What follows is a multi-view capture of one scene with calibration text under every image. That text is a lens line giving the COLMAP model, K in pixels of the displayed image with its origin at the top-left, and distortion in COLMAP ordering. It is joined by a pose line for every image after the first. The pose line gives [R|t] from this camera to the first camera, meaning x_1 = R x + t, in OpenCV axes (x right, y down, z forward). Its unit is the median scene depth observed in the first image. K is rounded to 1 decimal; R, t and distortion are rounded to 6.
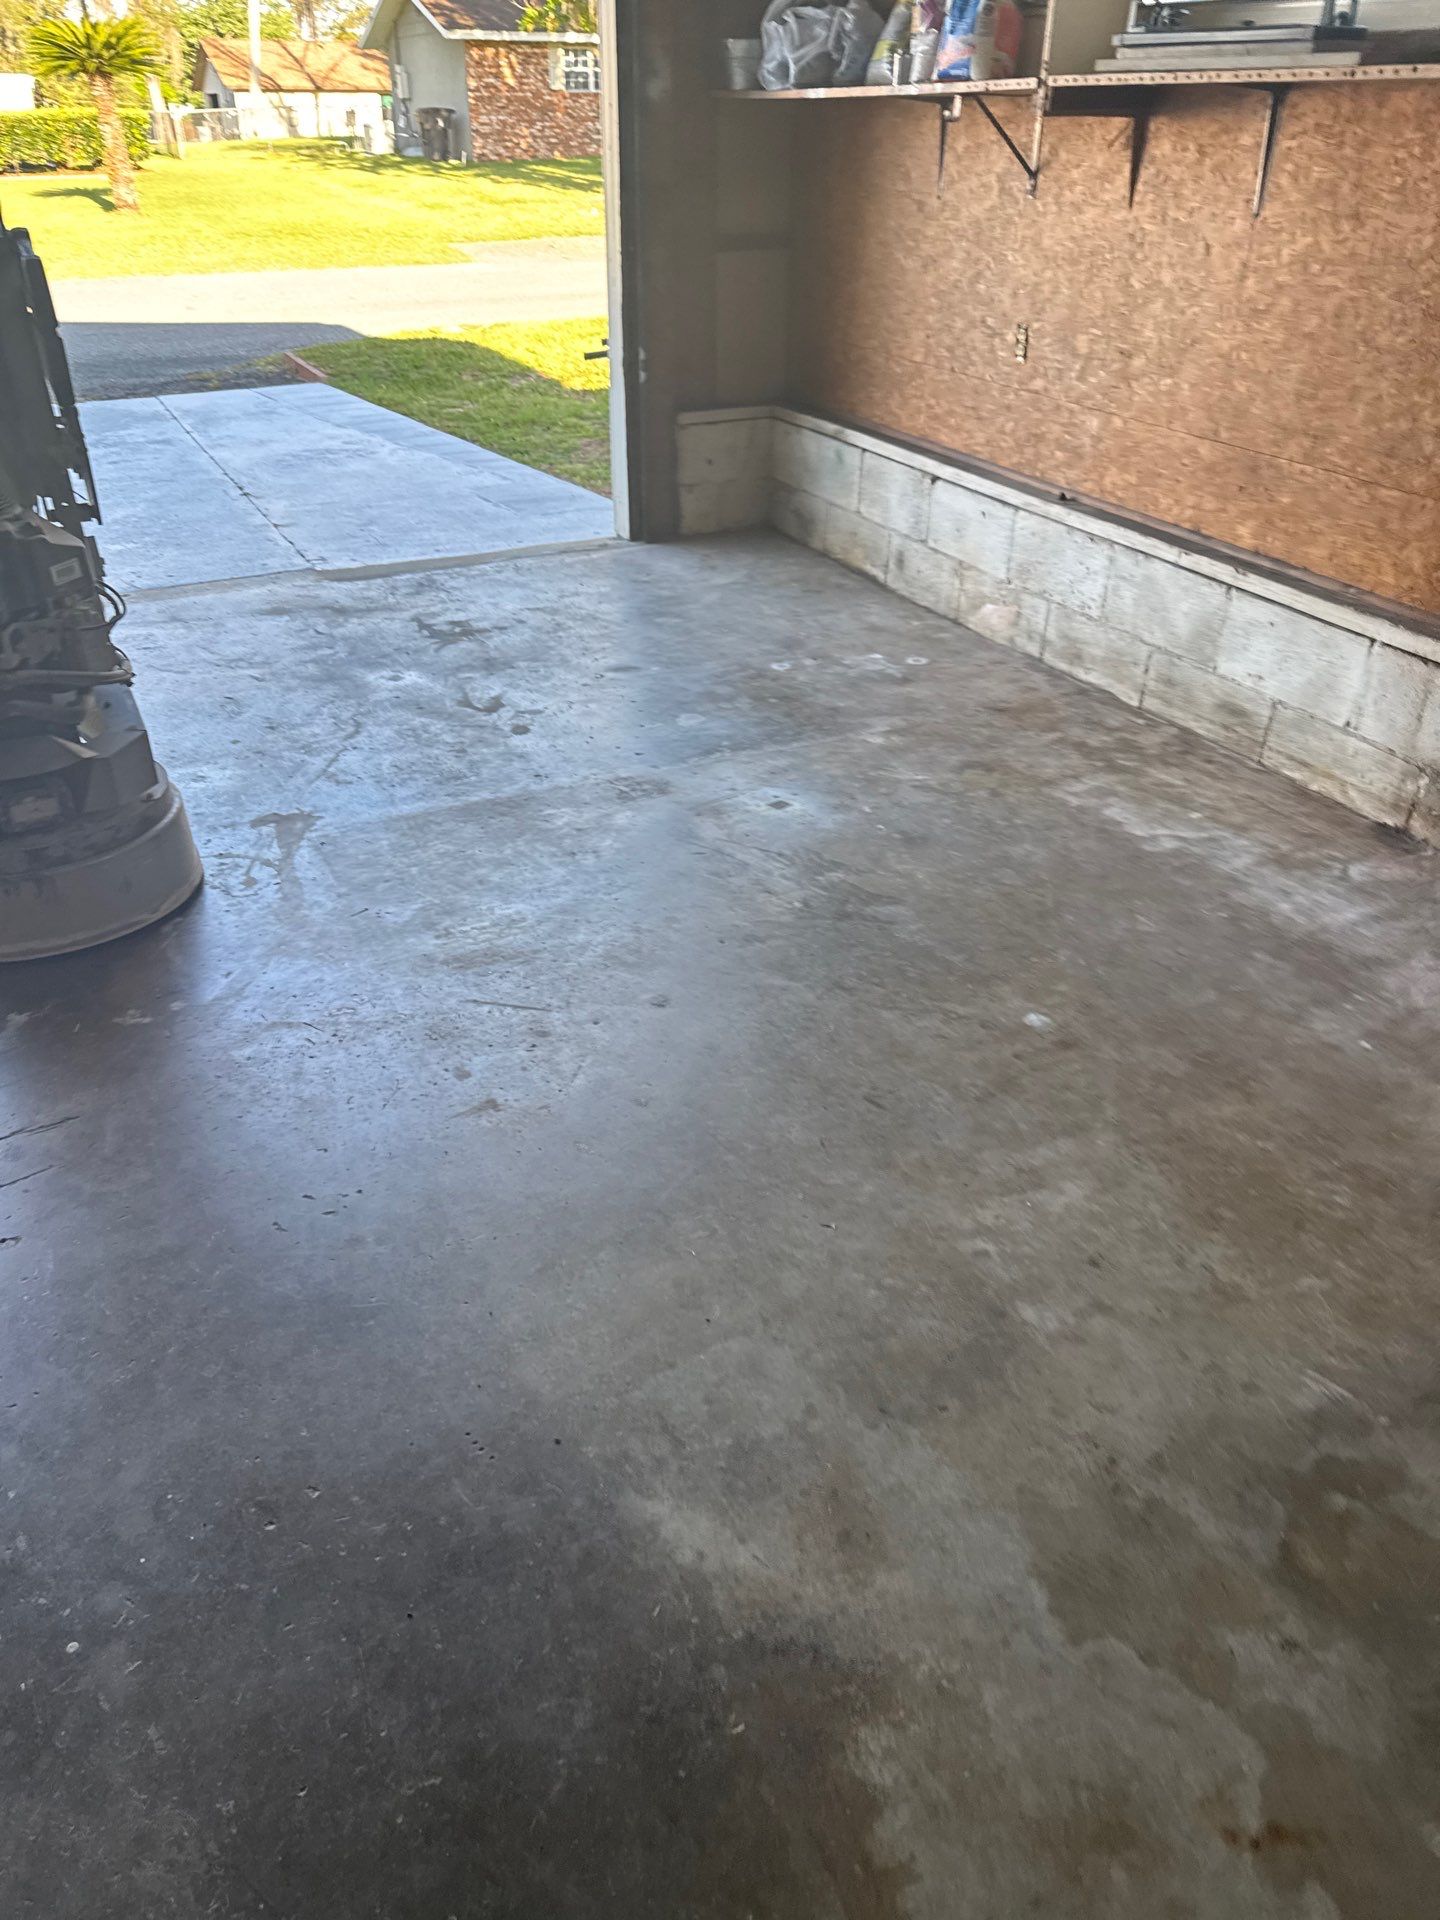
lens RADIAL K [[1355.8, 0, 703.1], [0, 1355.8, 971.3], [0, 0, 1]] dist [0.038518, -0.047979]
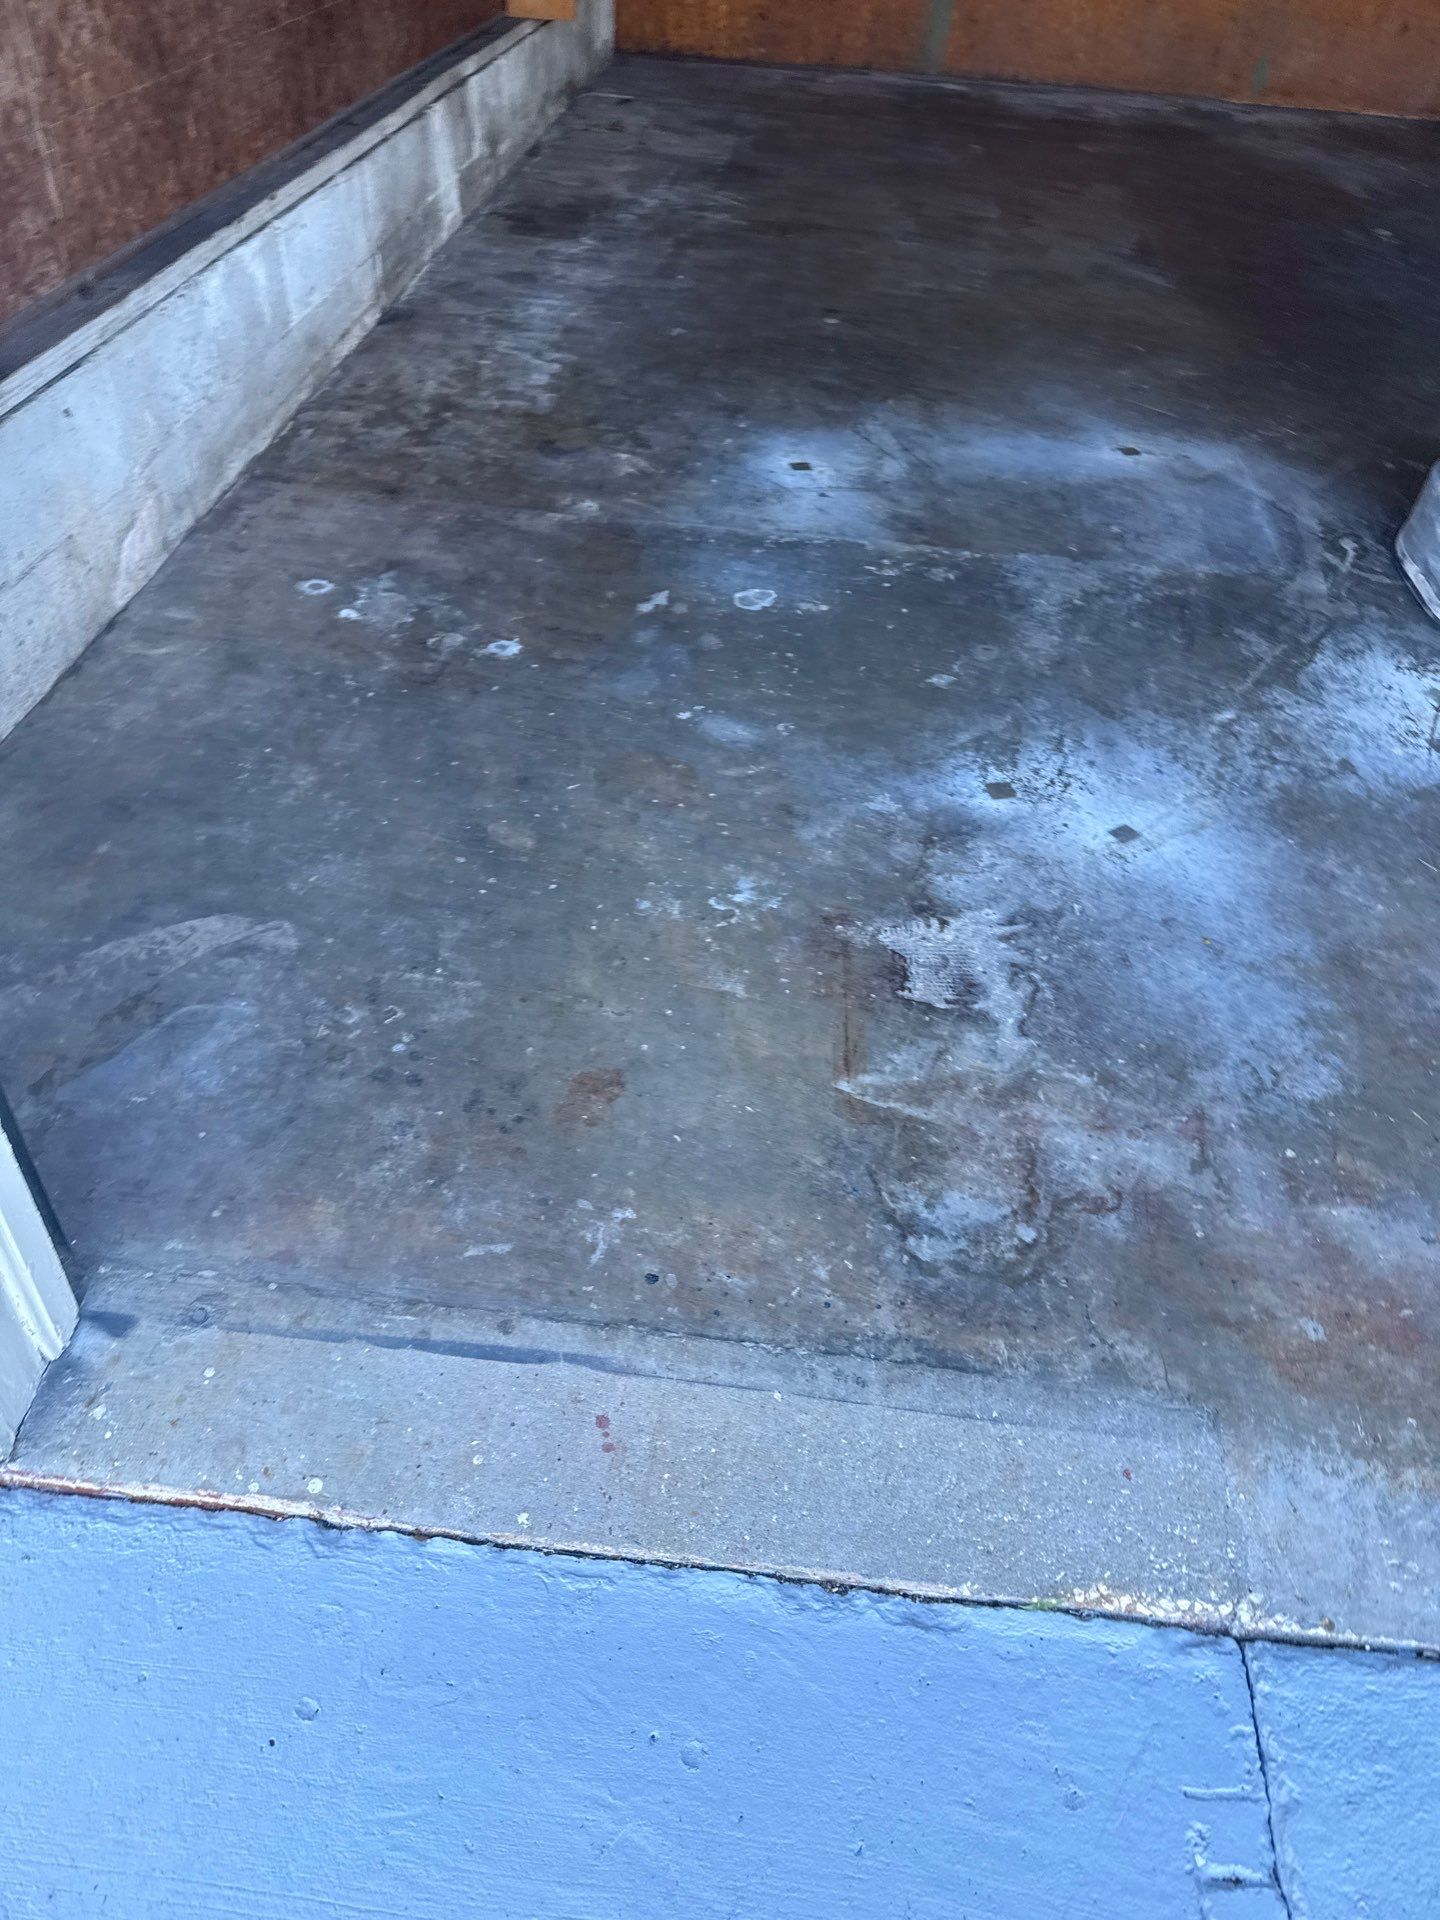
lens RADIAL K [[1355.8, 0, 738.3], [0, 1355.8, 968.1], [0, 0, 1]] dist [0.038518, -0.047979]
pose [[-0.859806, -0.368040, 0.353949, -0.430461], [0.231801, 0.336304, 0.912780, -1.021684], [-0.454974, 0.866860, -0.203844, 1.753569]]
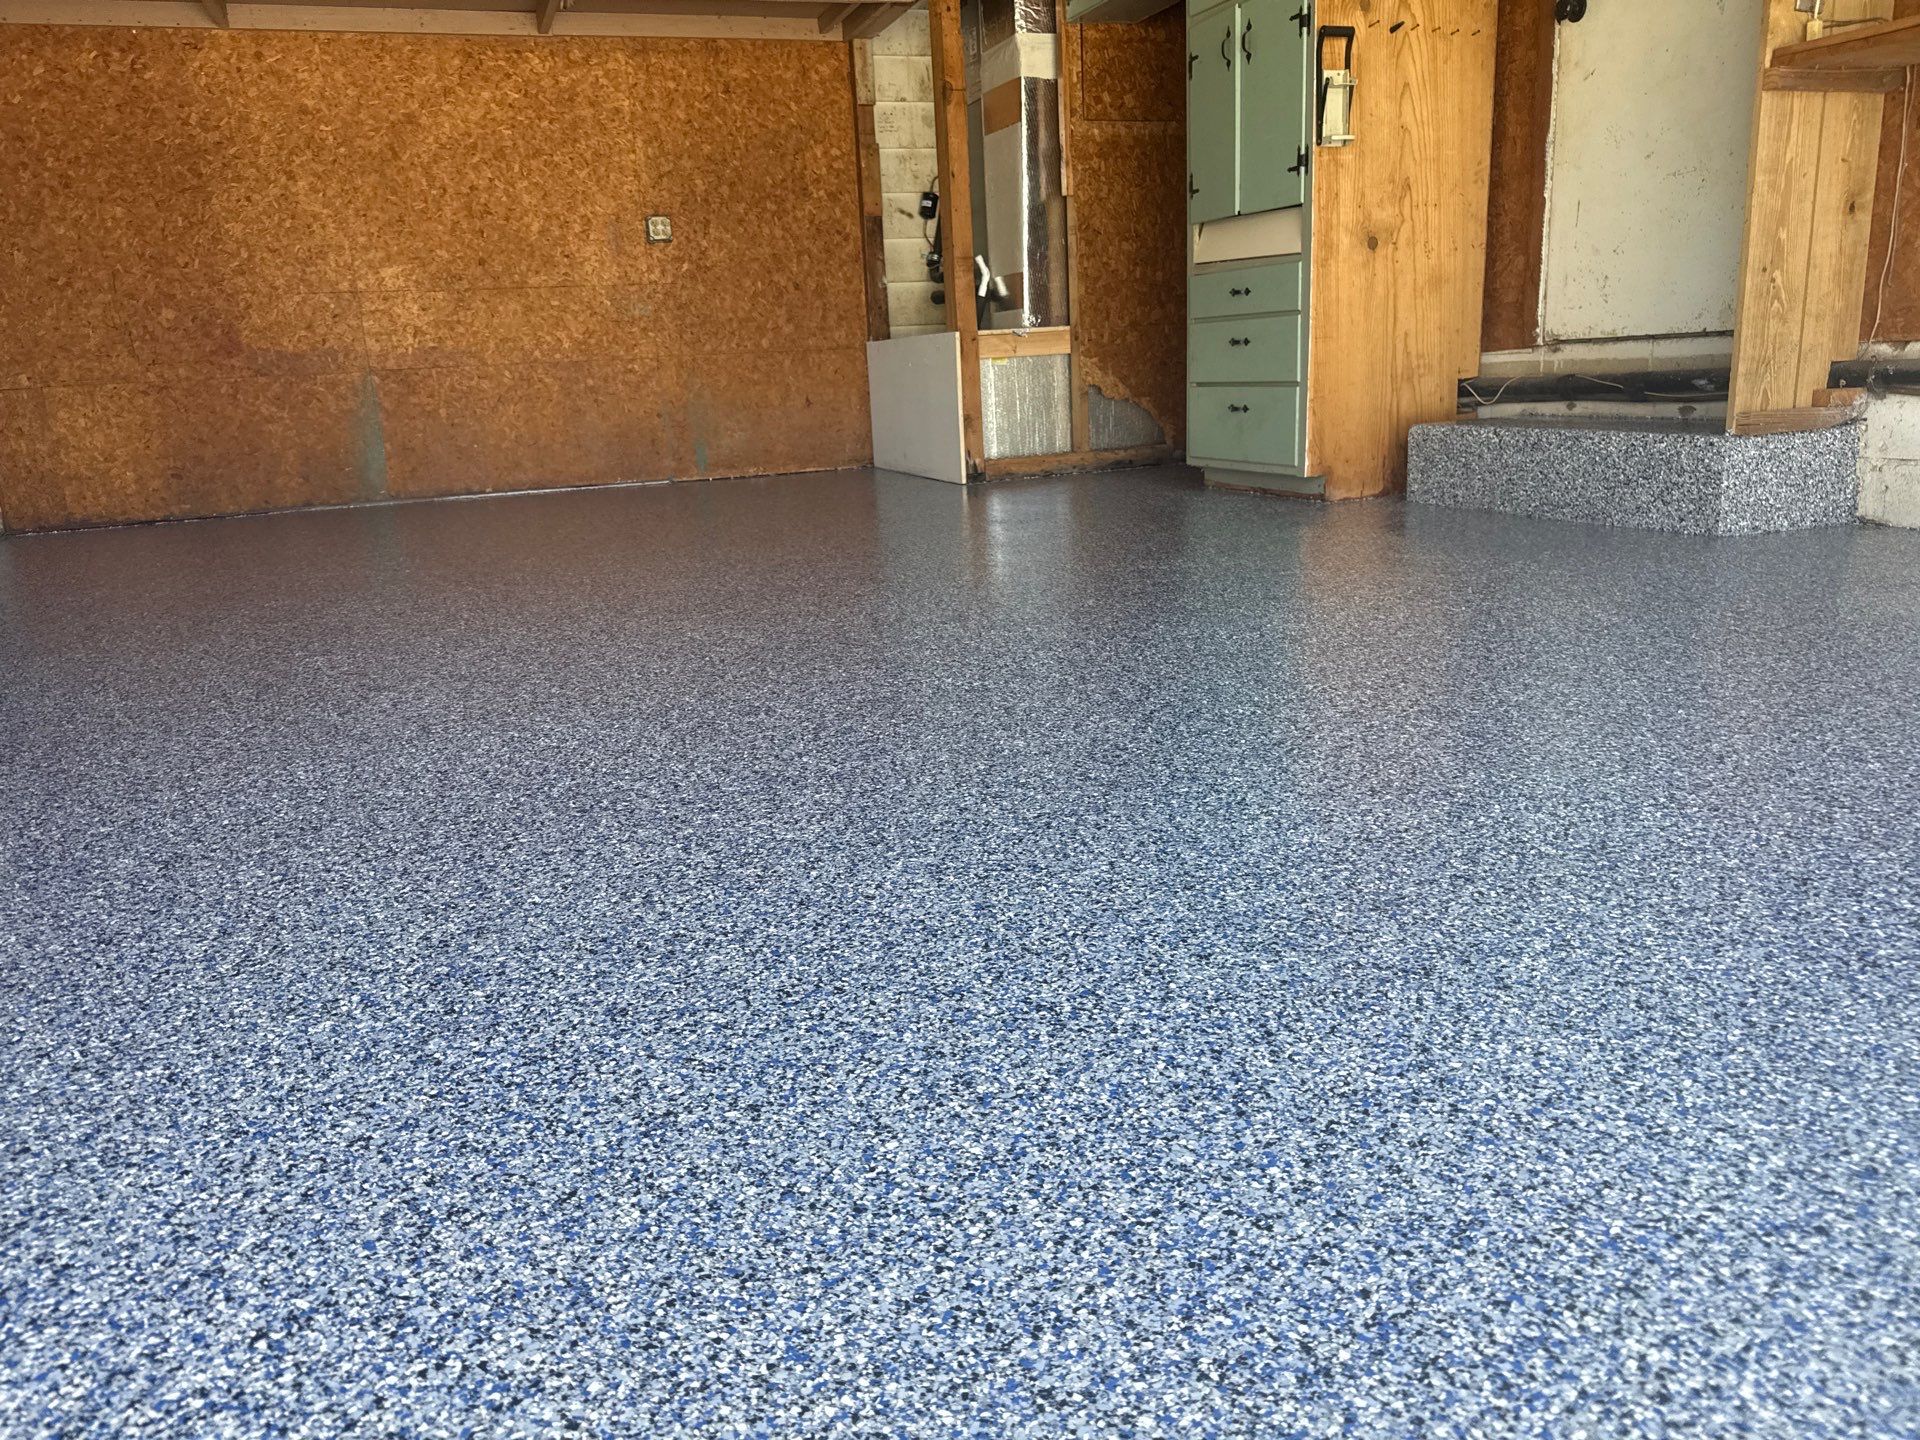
lens RADIAL K [[1355.8, 0, 948.6], [0, 1355.8, 728.1], [0, 0, 1]] dist [0.038518, -0.047979]
pose [[-0.994294, 0.039389, 0.099136, -0.498434], [0.099636, 0.674891, 0.731160, -0.660639], [-0.038106, 0.736865, -0.674965, 1.613238]]
